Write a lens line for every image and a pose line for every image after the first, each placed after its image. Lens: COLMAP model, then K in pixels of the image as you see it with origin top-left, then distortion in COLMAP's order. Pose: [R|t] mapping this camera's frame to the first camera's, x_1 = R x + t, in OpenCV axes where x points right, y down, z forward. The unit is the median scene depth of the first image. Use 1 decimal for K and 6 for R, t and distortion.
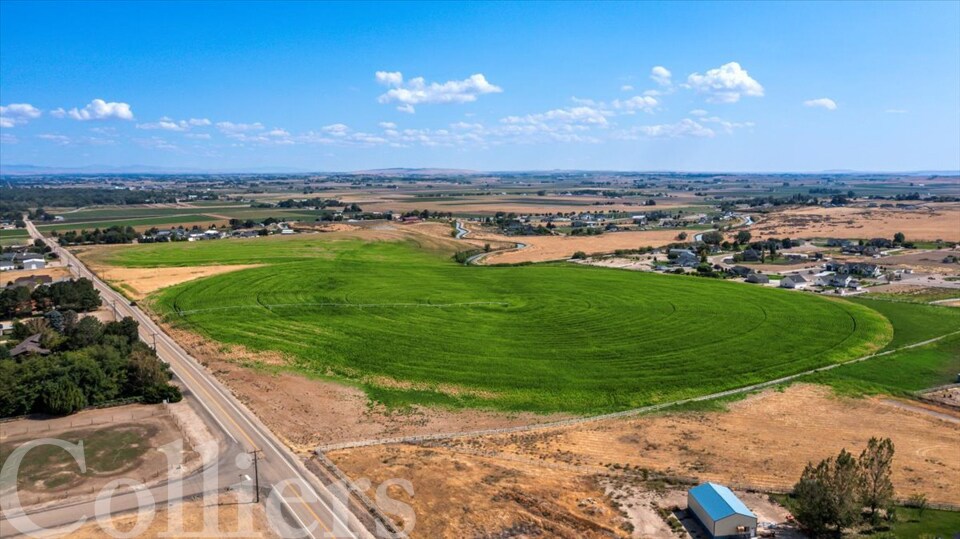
lens RADIAL K [[748.2, 0, 480.0], [0, 748.2, 269.5], [0, 0, 1]] dist [-0.015957, 0.003537]
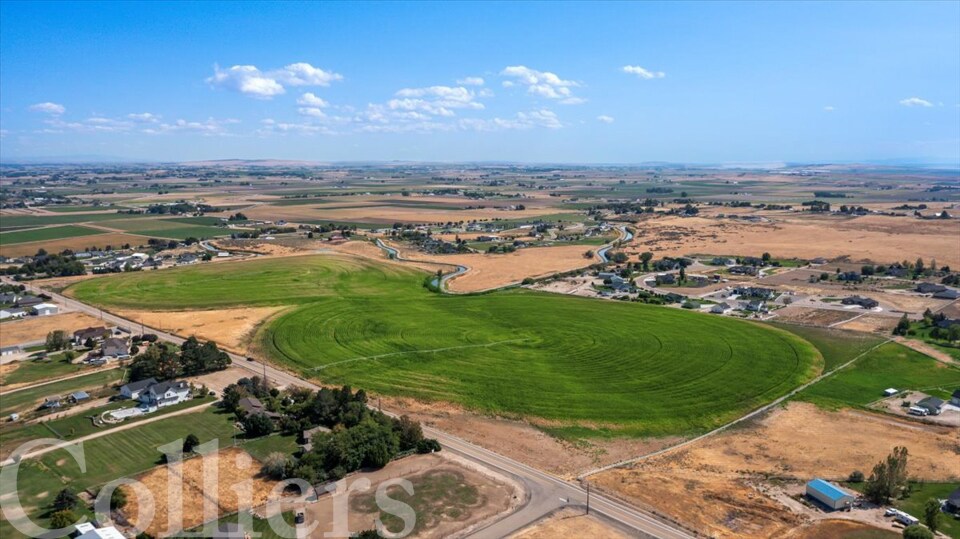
lens RADIAL K [[748.2, 0, 480.0], [0, 748.2, 269.5], [0, 0, 1]] dist [-0.015957, 0.003537]
pose [[0.976150, -0.022221, 0.215956, -0.267113], [0.019030, 0.999677, 0.016845, -0.080457], [-0.216261, -0.012333, 0.976258, -0.171055]]
